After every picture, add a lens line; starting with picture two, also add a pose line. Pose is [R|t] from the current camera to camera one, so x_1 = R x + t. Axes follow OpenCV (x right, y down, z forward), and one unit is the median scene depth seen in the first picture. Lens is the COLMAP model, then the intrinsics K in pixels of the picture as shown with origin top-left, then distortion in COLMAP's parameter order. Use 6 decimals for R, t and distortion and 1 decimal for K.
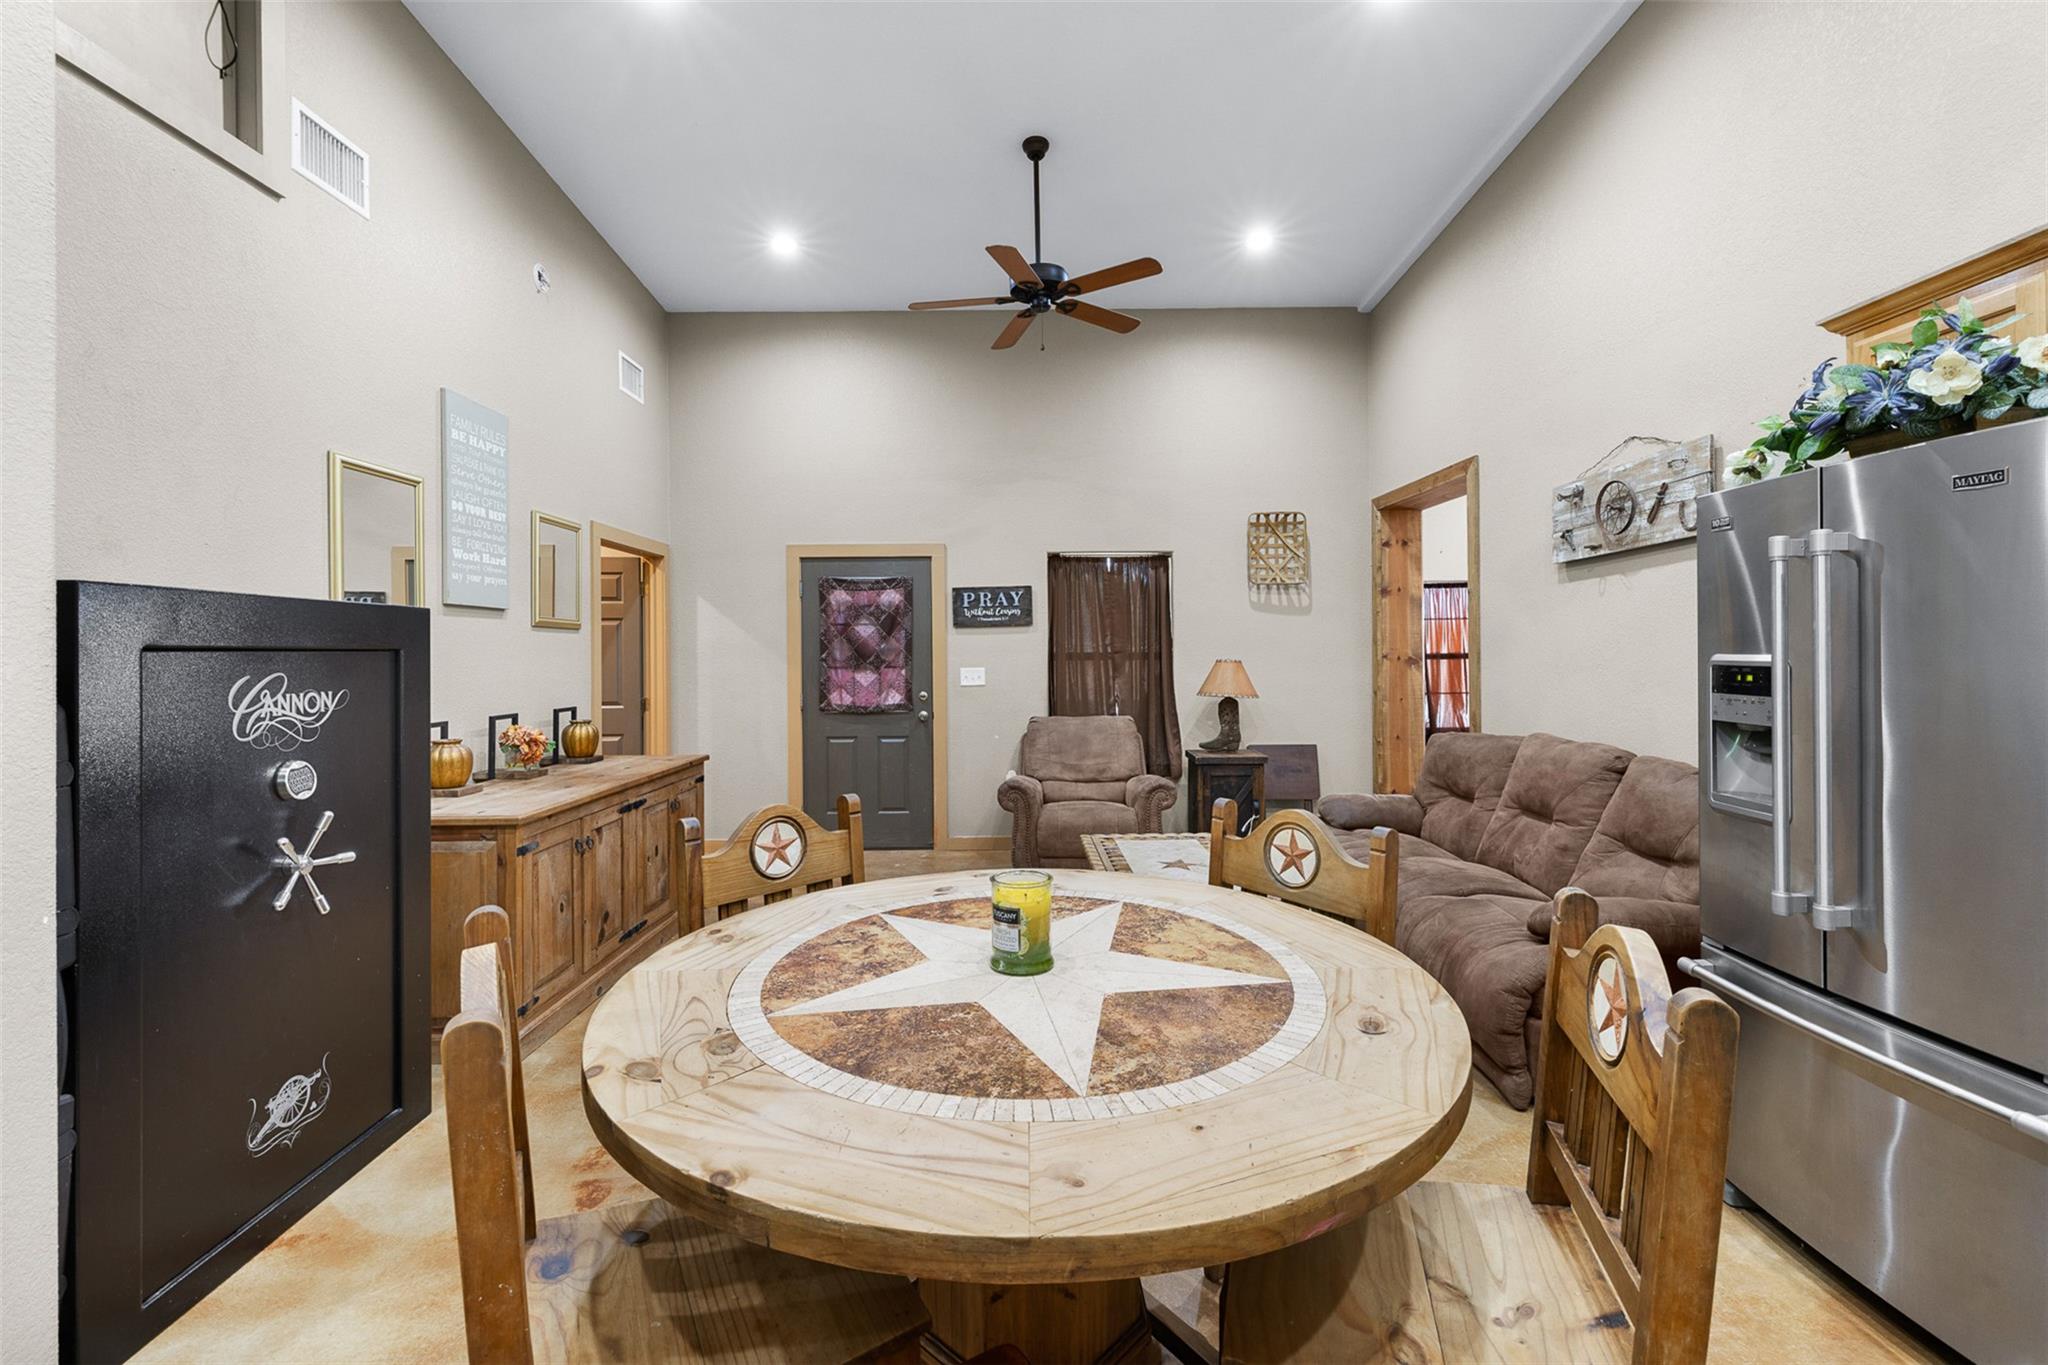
lens RADIAL K [[867.4, 0, 1020.5], [0, 867.4, 652.1], [0, 0, 1]] dist [0.002445, -0.000024]
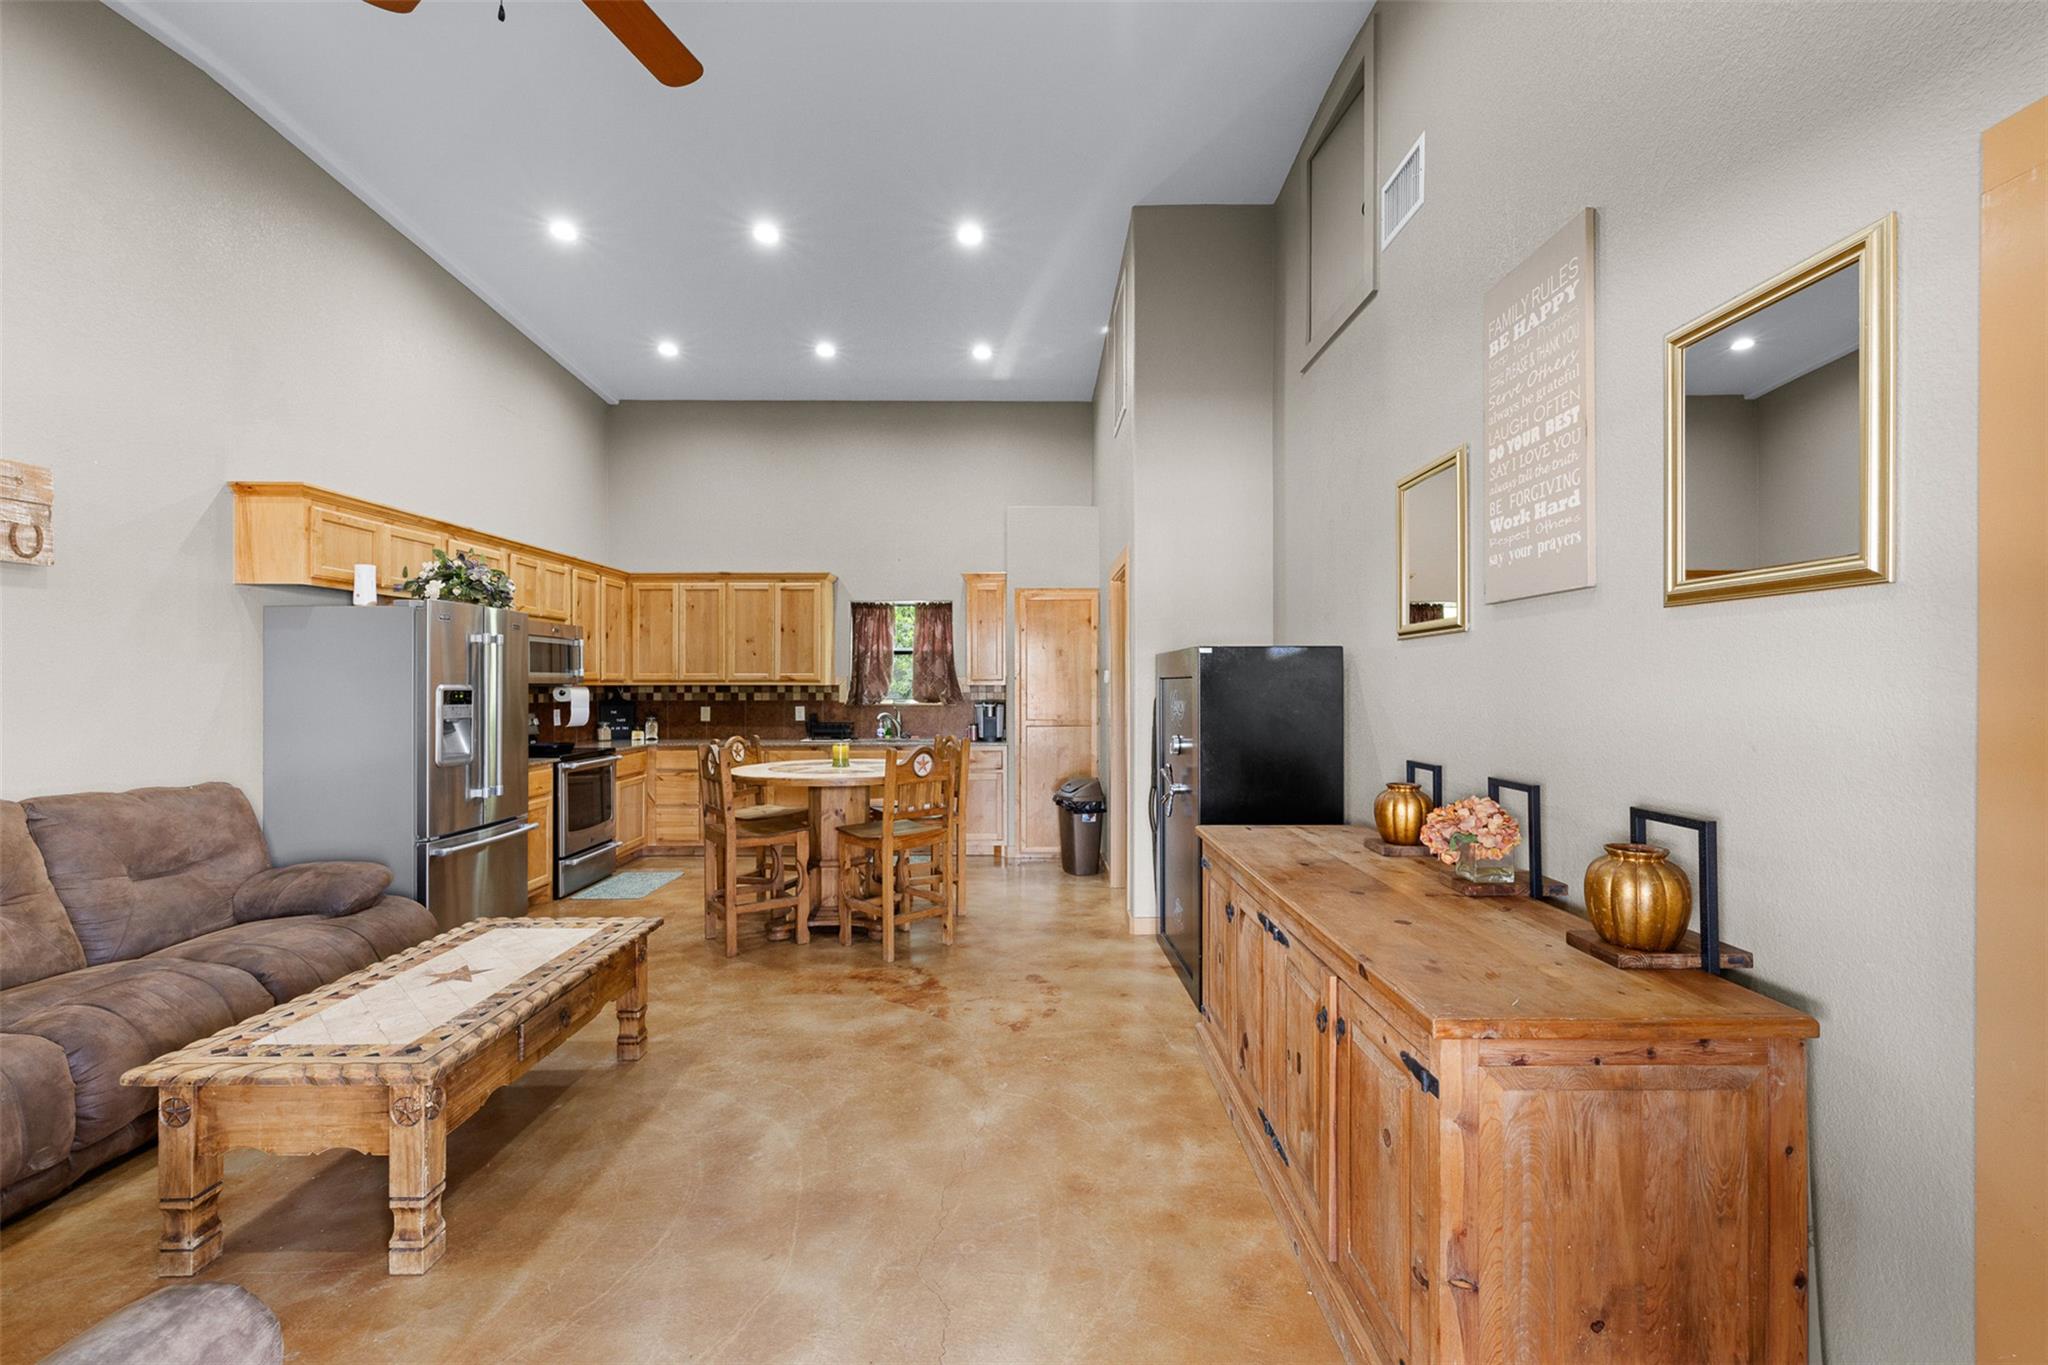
lens RADIAL K [[867.4, 0, 1025.6], [0, 867.4, 681.0], [0, 0, 1]] dist [0.002445, -0.000024]
pose [[-0.999947, 0.005742, 0.008602, -0.304306], [0.005687, 0.999963, -0.006471, 0.008485], [-0.008639, -0.006421, -0.999942, 1.738595]]
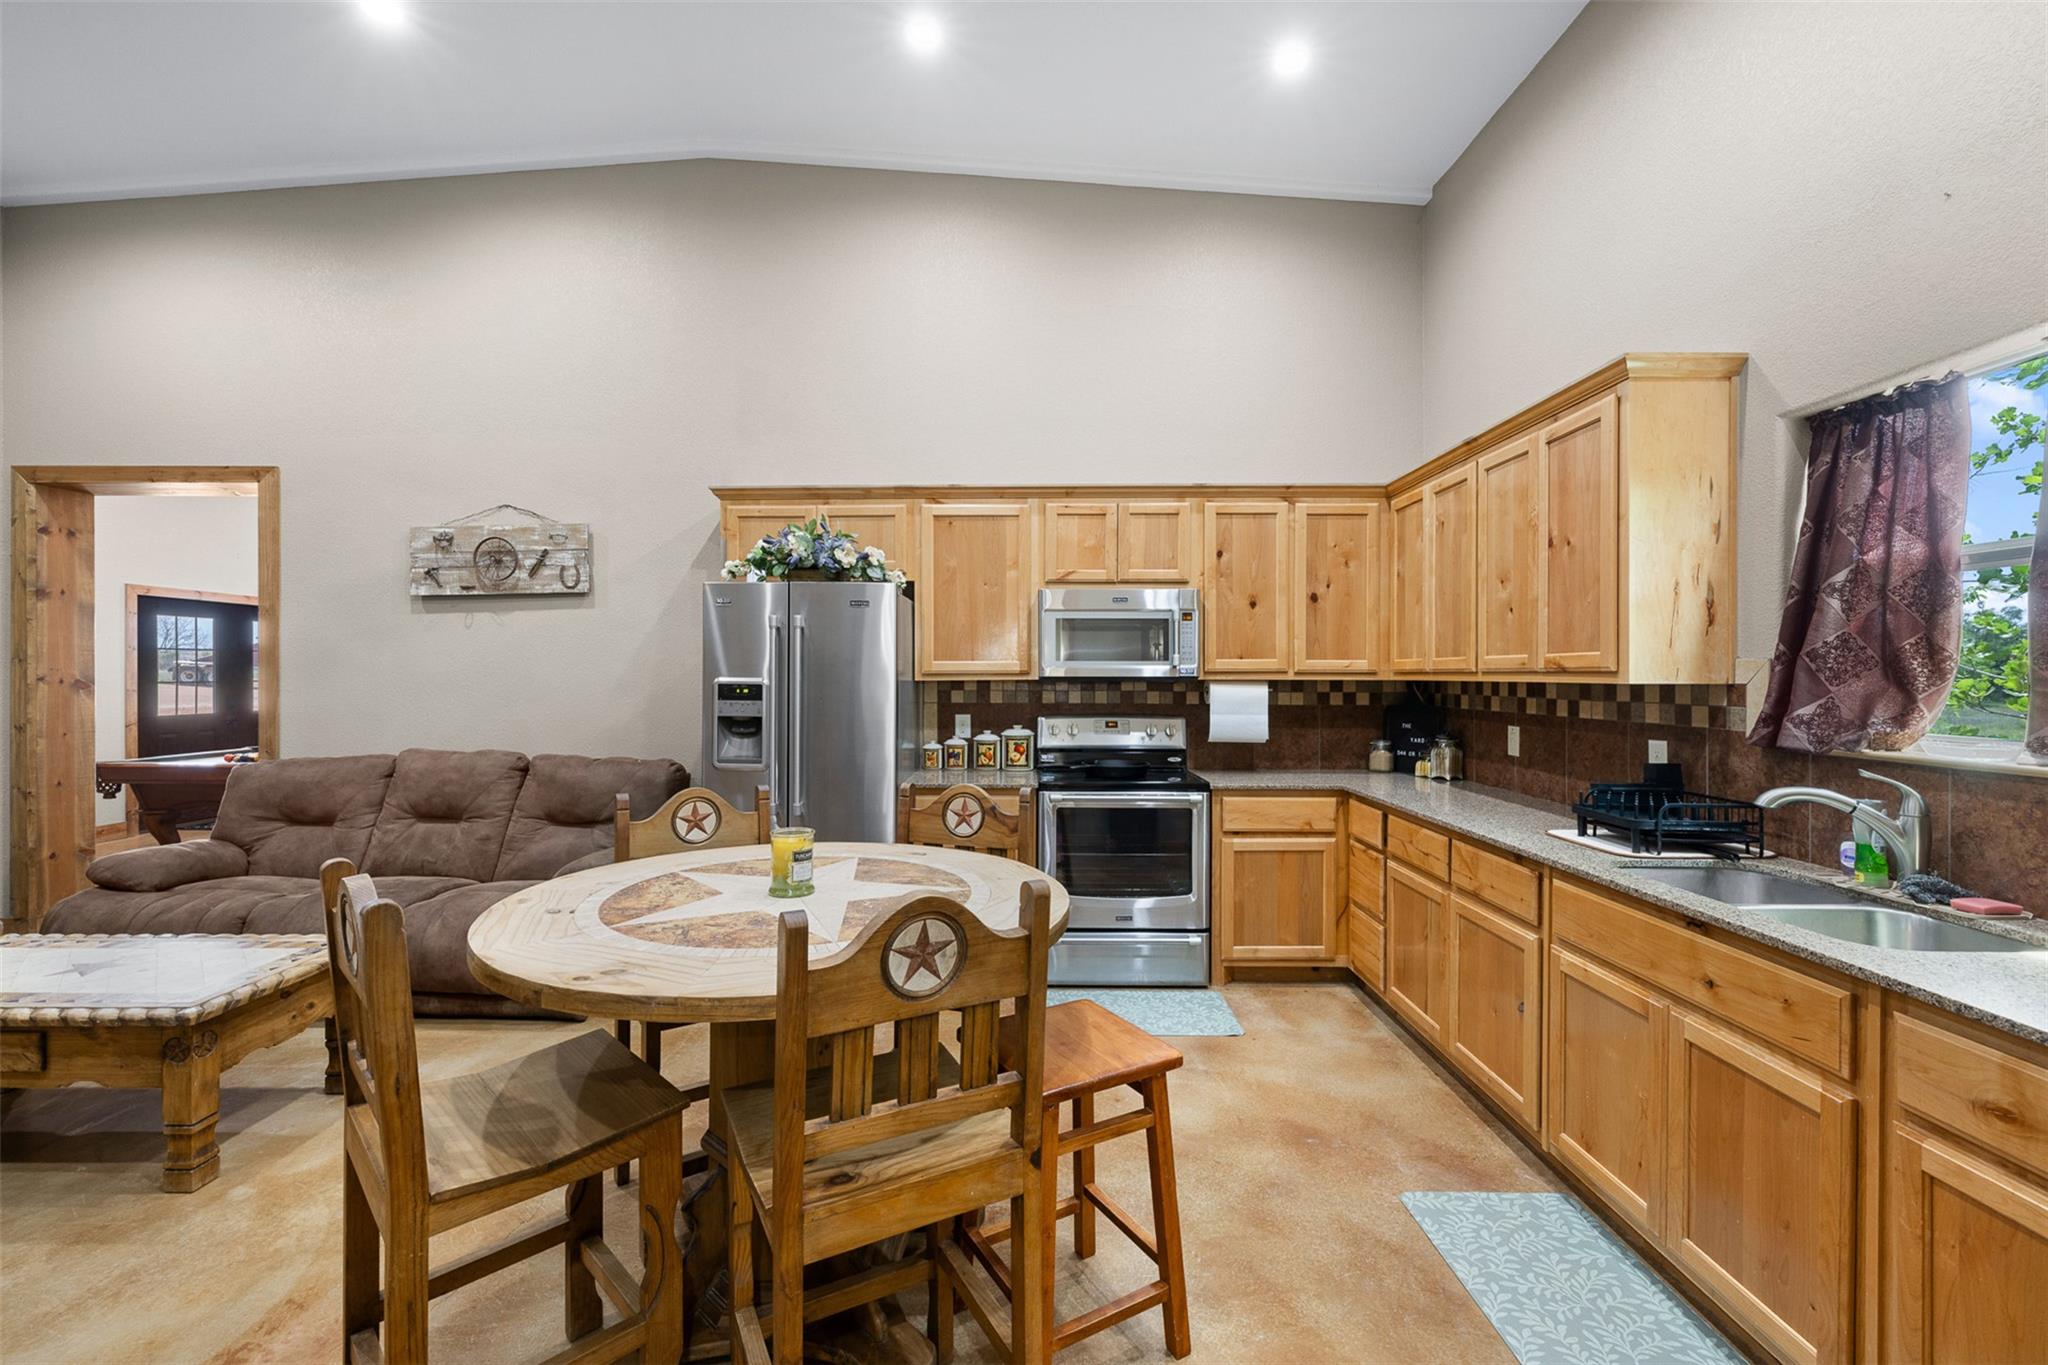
lens RADIAL K [[867.4, 0, 1021.6], [0, 867.4, 677.5], [0, 0, 1]] dist [0.002445, -0.000024]
pose [[0.024822, 0.002042, 0.999690, -0.531456], [-0.005035, 0.999985, -0.001918, 0.001479], [-0.999679, -0.004986, 0.024832, 0.217013]]
